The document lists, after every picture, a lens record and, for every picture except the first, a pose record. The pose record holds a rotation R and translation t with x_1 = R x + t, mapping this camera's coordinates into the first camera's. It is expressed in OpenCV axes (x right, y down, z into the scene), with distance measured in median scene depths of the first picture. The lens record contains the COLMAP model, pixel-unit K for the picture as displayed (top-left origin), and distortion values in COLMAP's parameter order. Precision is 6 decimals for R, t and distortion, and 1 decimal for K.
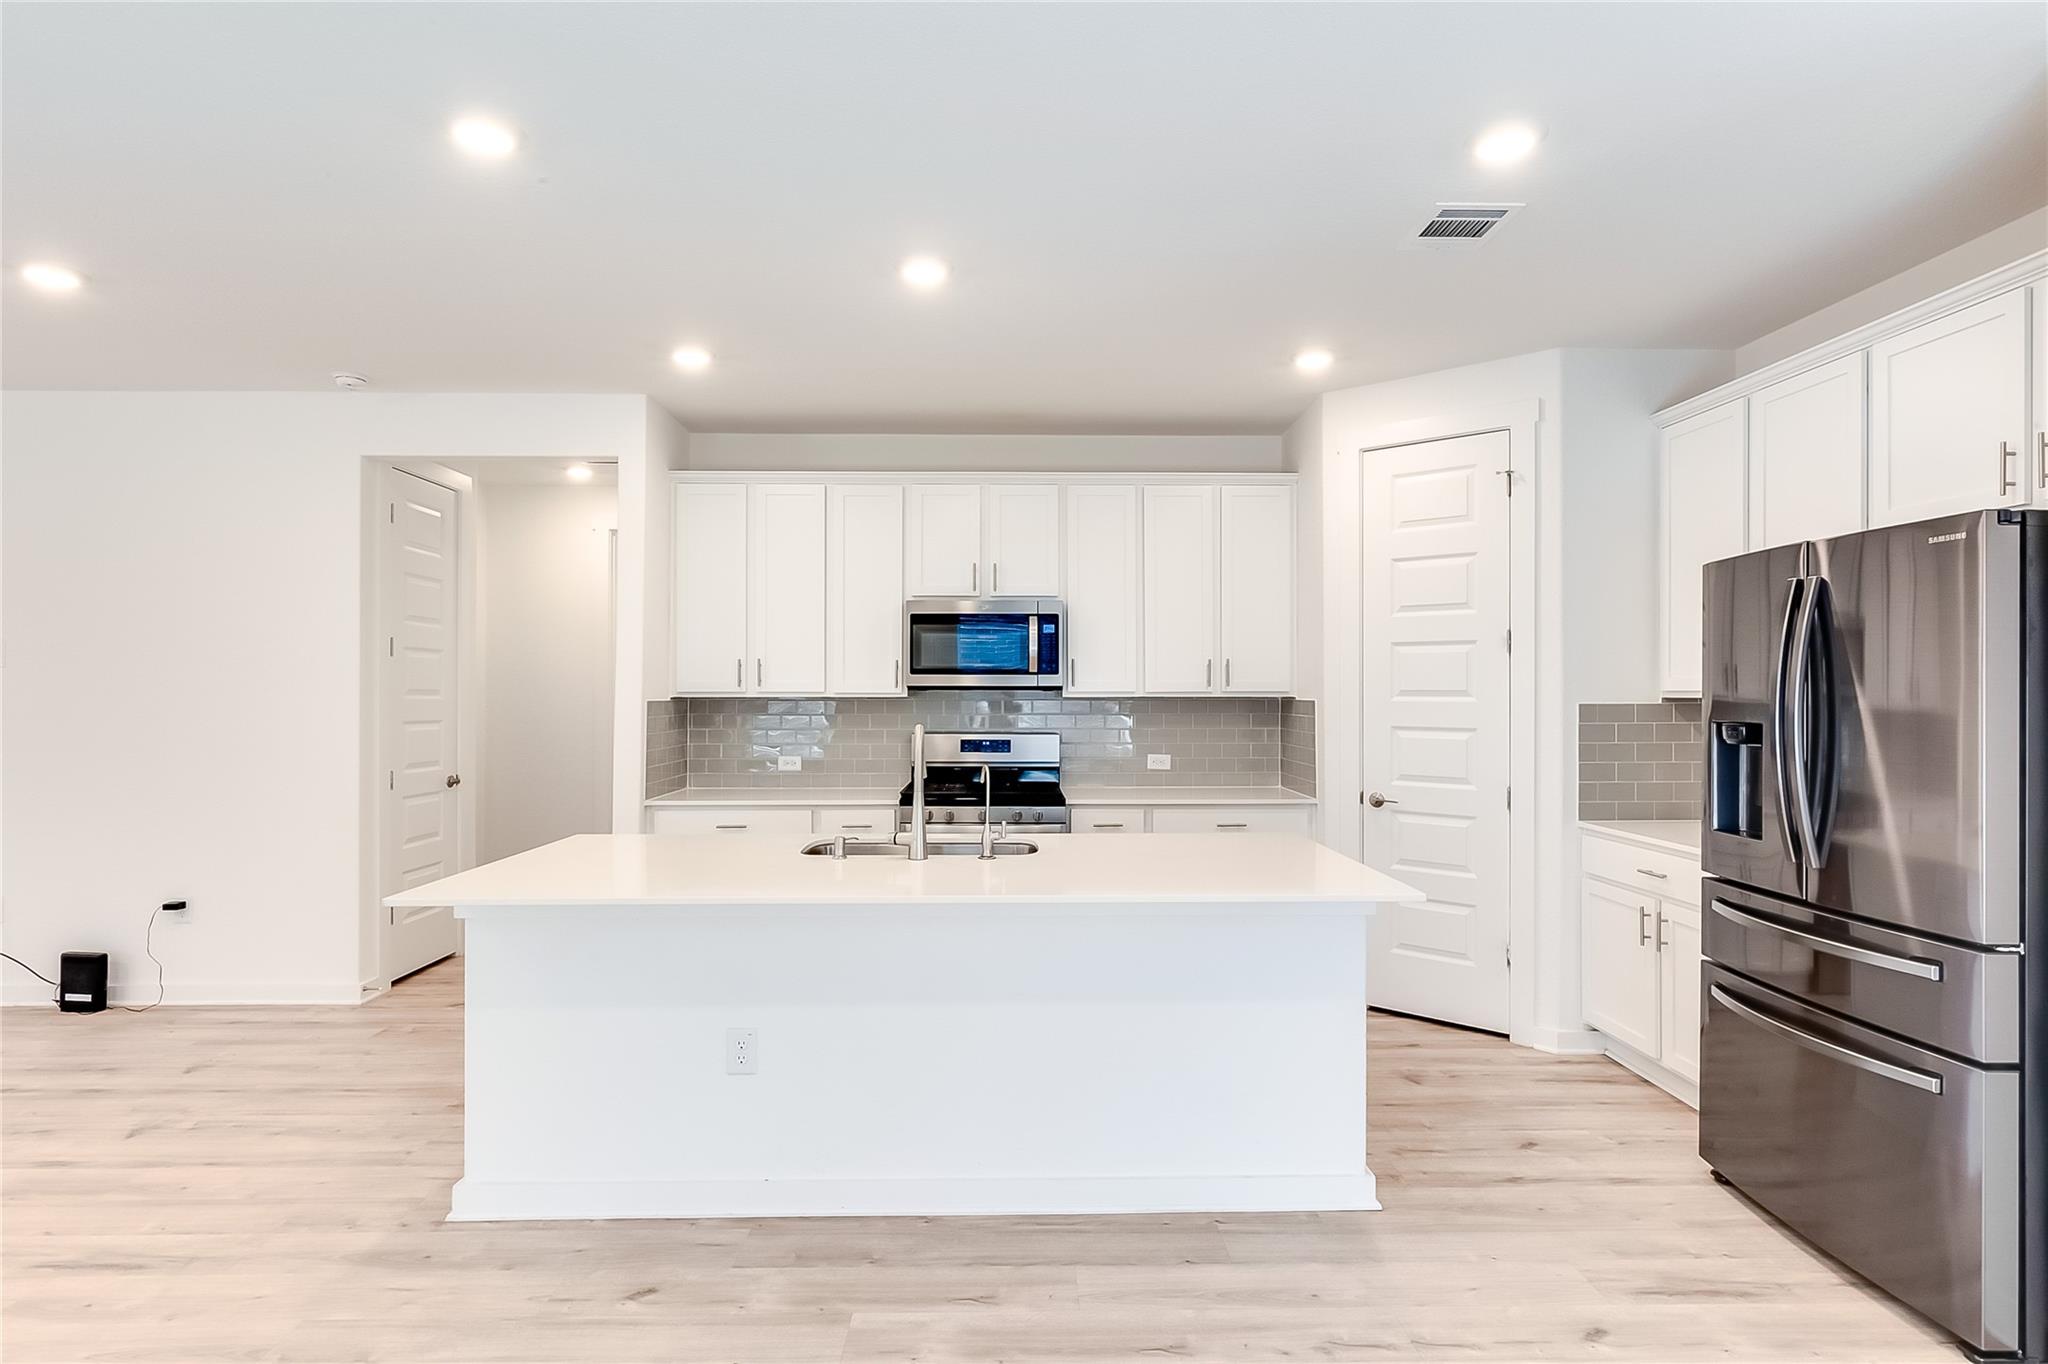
lens RADIAL K [[1040.8, 0, 1026.7], [0, 1040.8, 685.1], [0, 0, 1]] dist [0.001242, 0.002159]
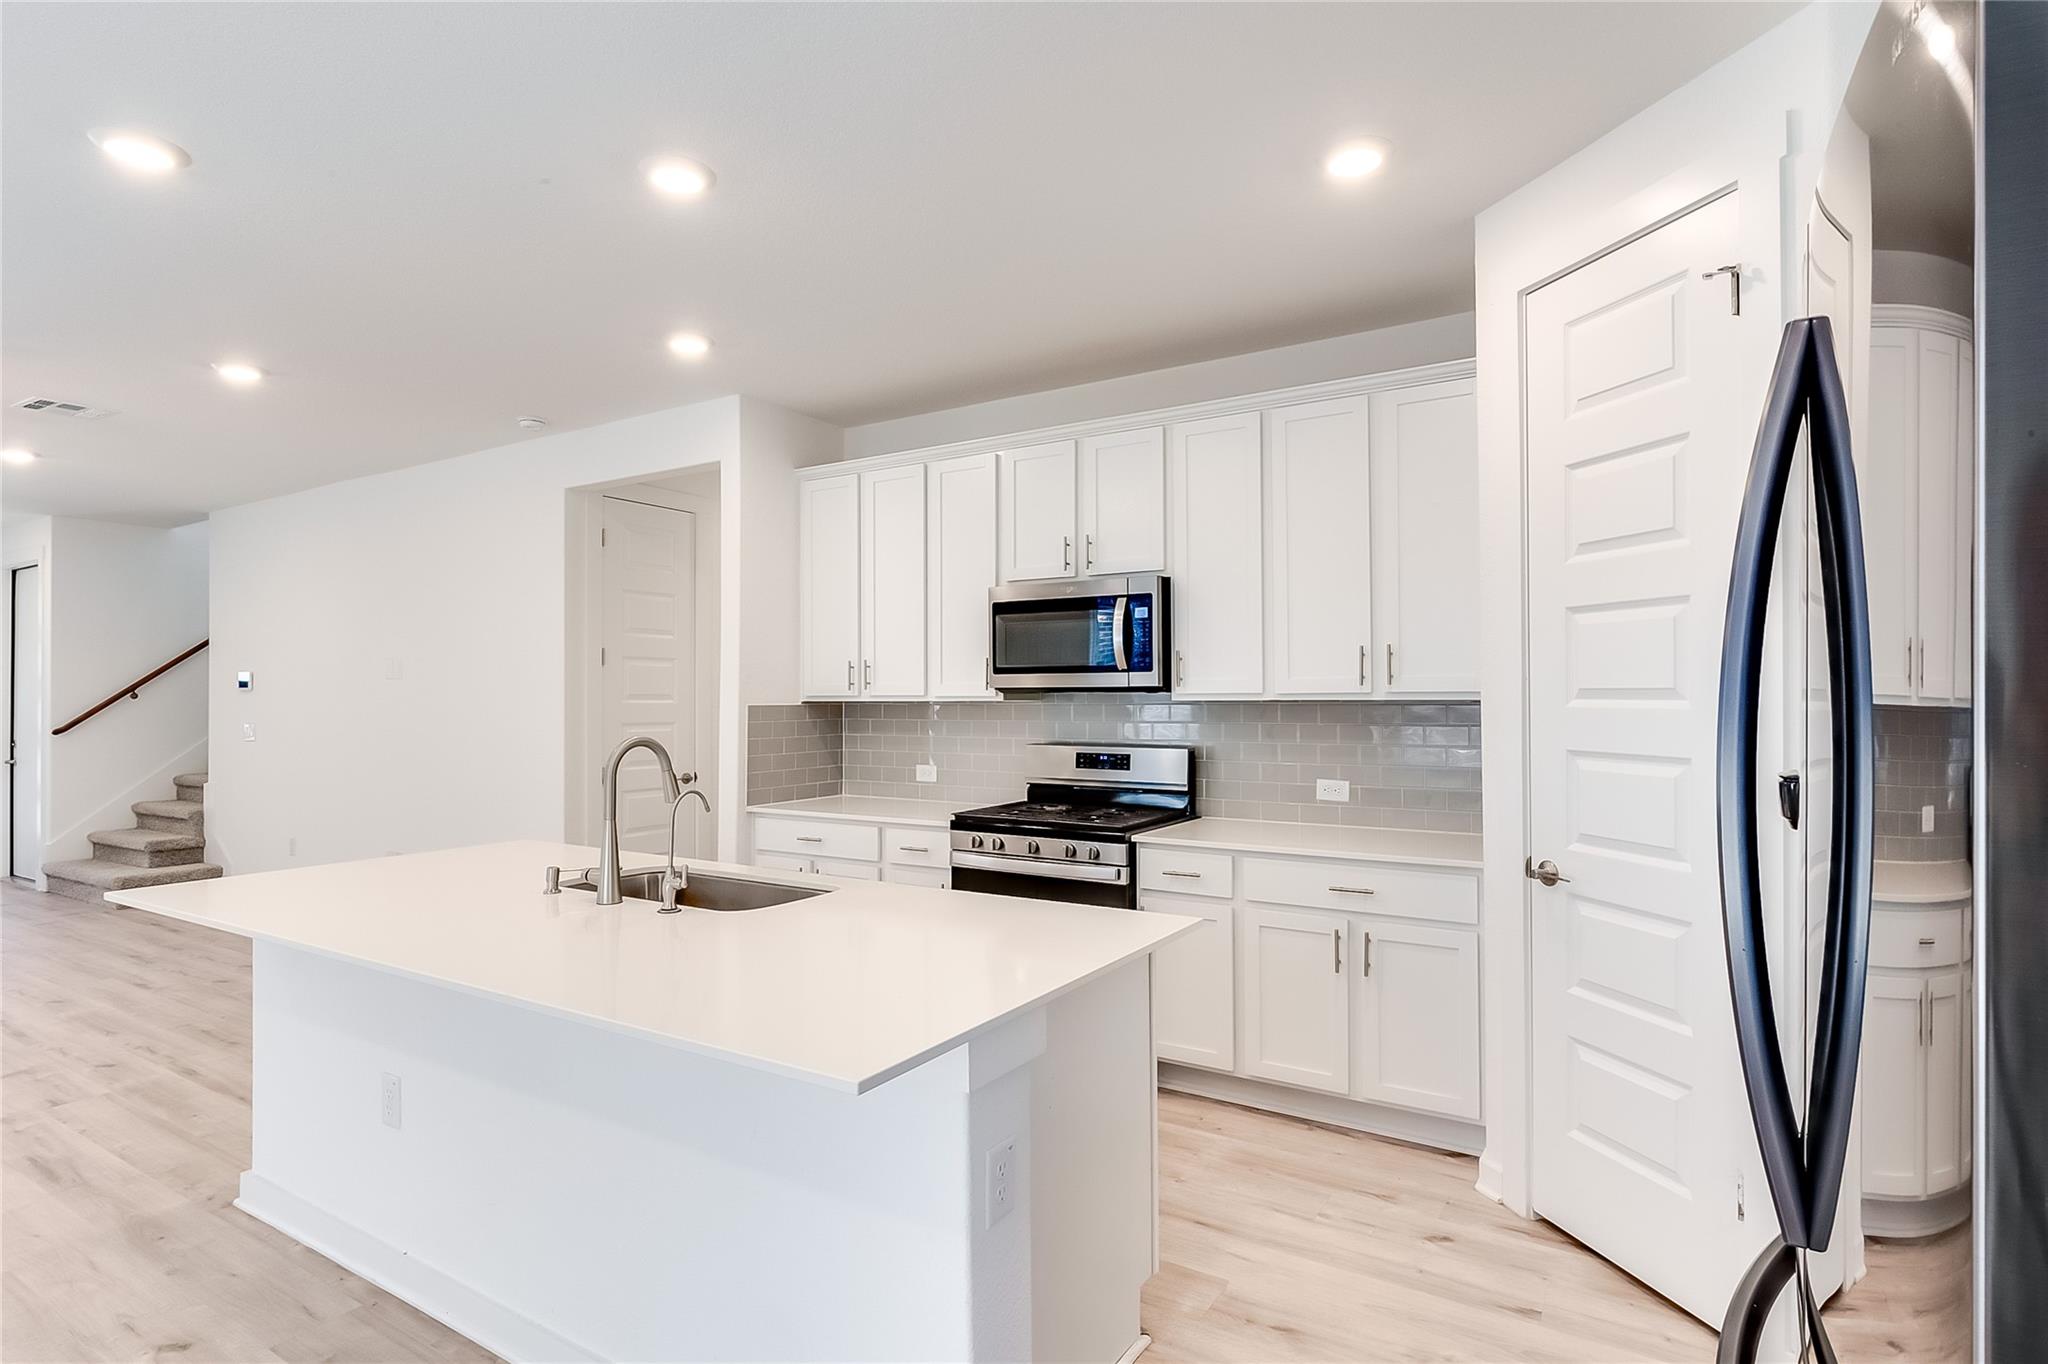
lens RADIAL K [[1040.8, 0, 1023.8], [0, 1040.8, 683.2], [0, 0, 1]] dist [0.001242, 0.002159]
pose [[0.834885, -0.011071, -0.550313, 0.398051], [0.009836, 0.999938, -0.005194, 0.001548], [0.550336, -0.001077, 0.834942, 0.324033]]
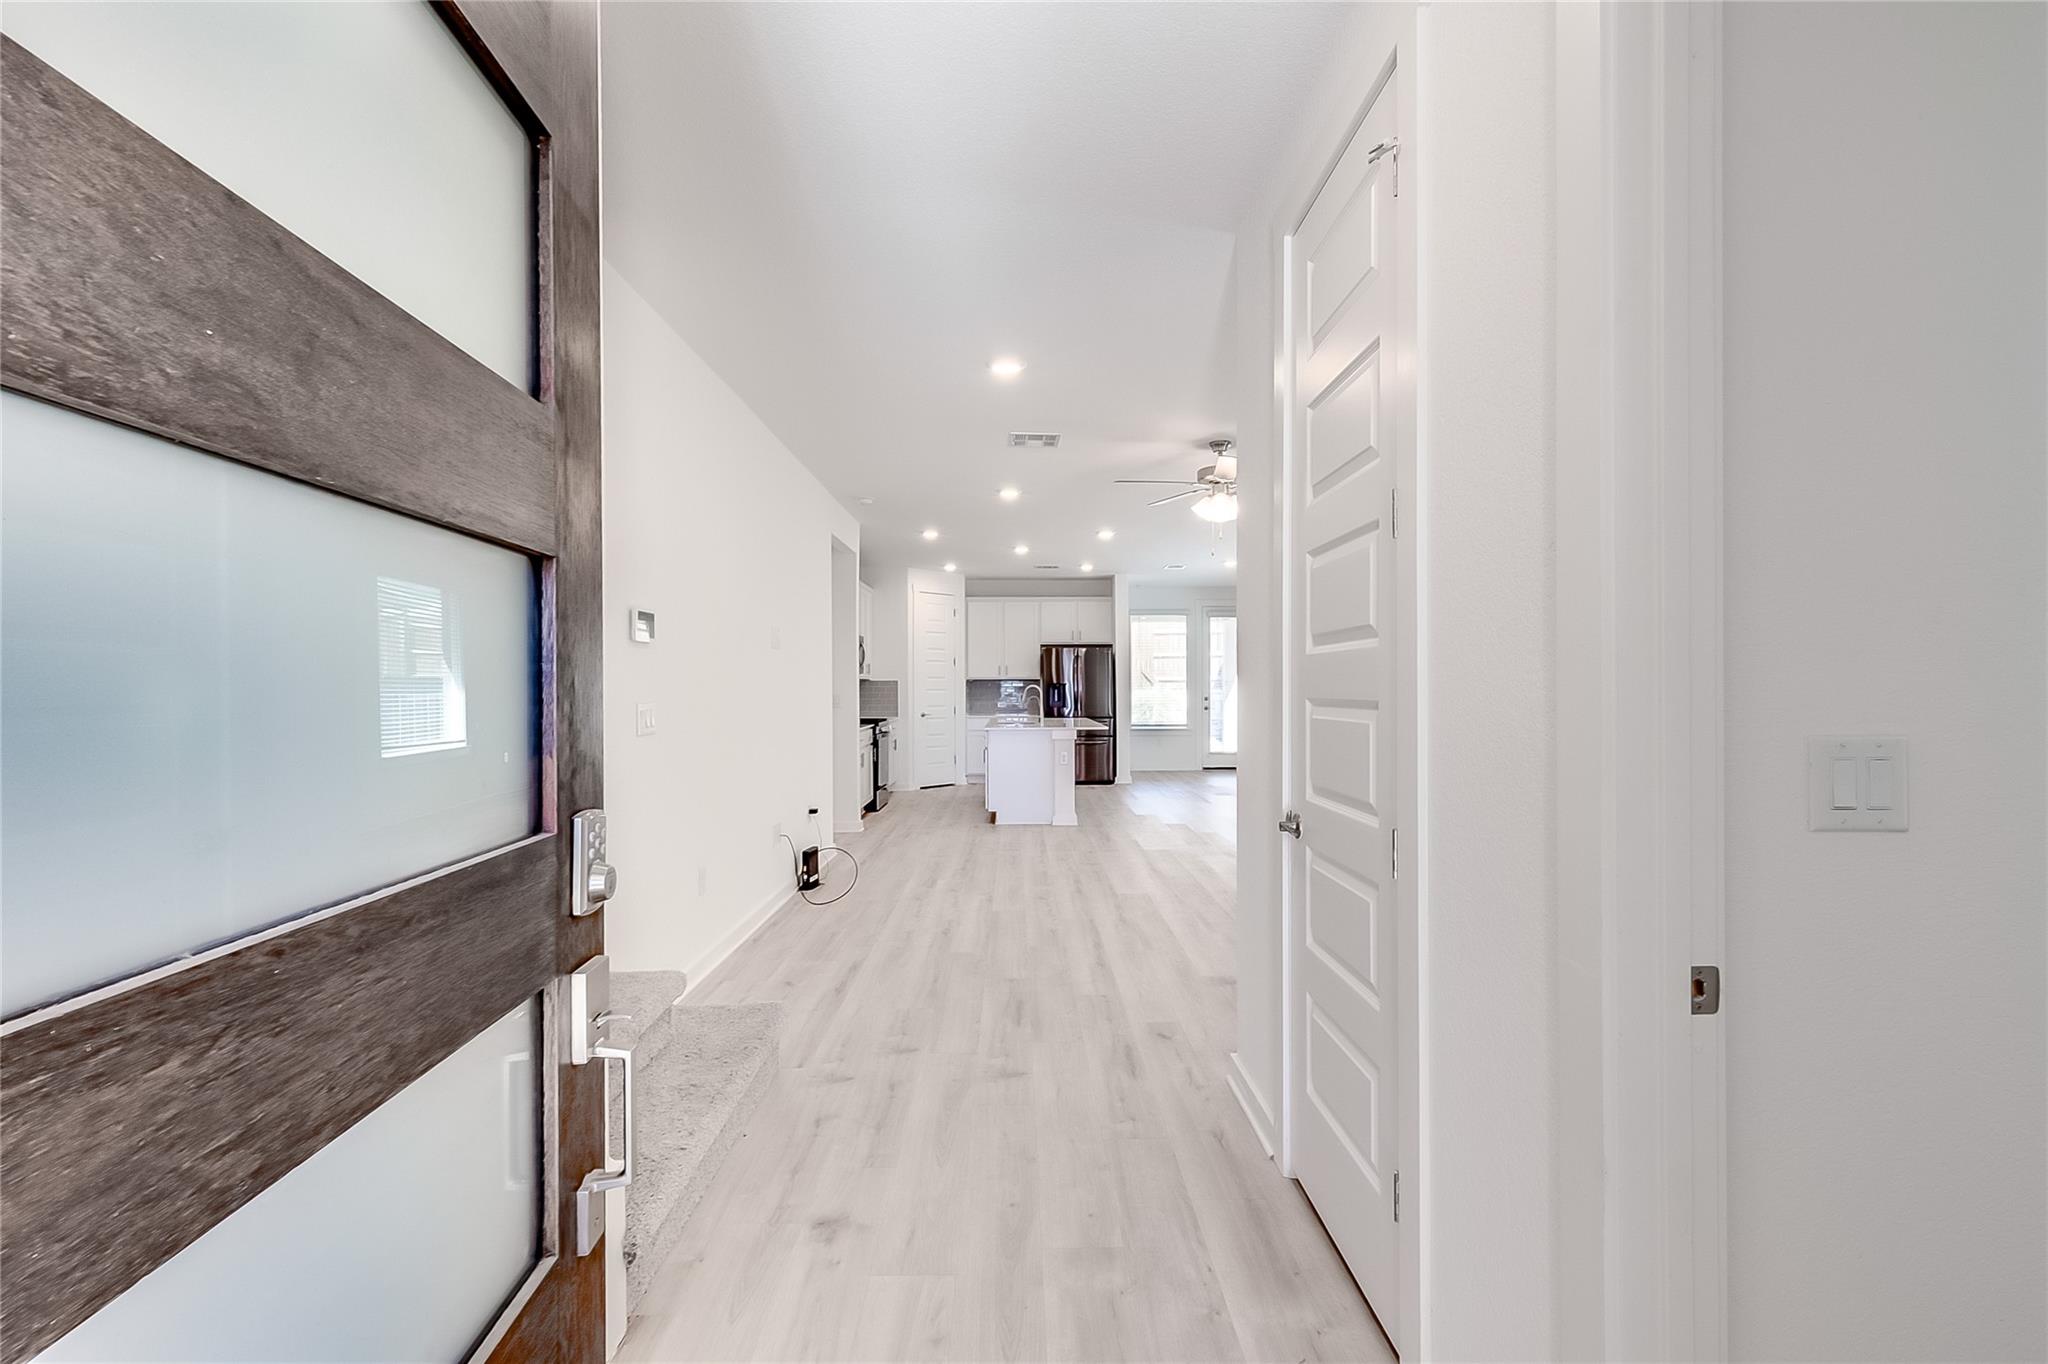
lens RADIAL K [[918.9, 0, 1001.4], [0, 918.9, 700.2], [0, 0, 1]] dist [0.008271, -0.001334]
pose [[0.036771, -0.017498, 0.999171, -2.101869], [-0.004510, 0.999834, 0.017675, 0.023248], [-0.999314, -0.005157, 0.036686, 0.660883]]
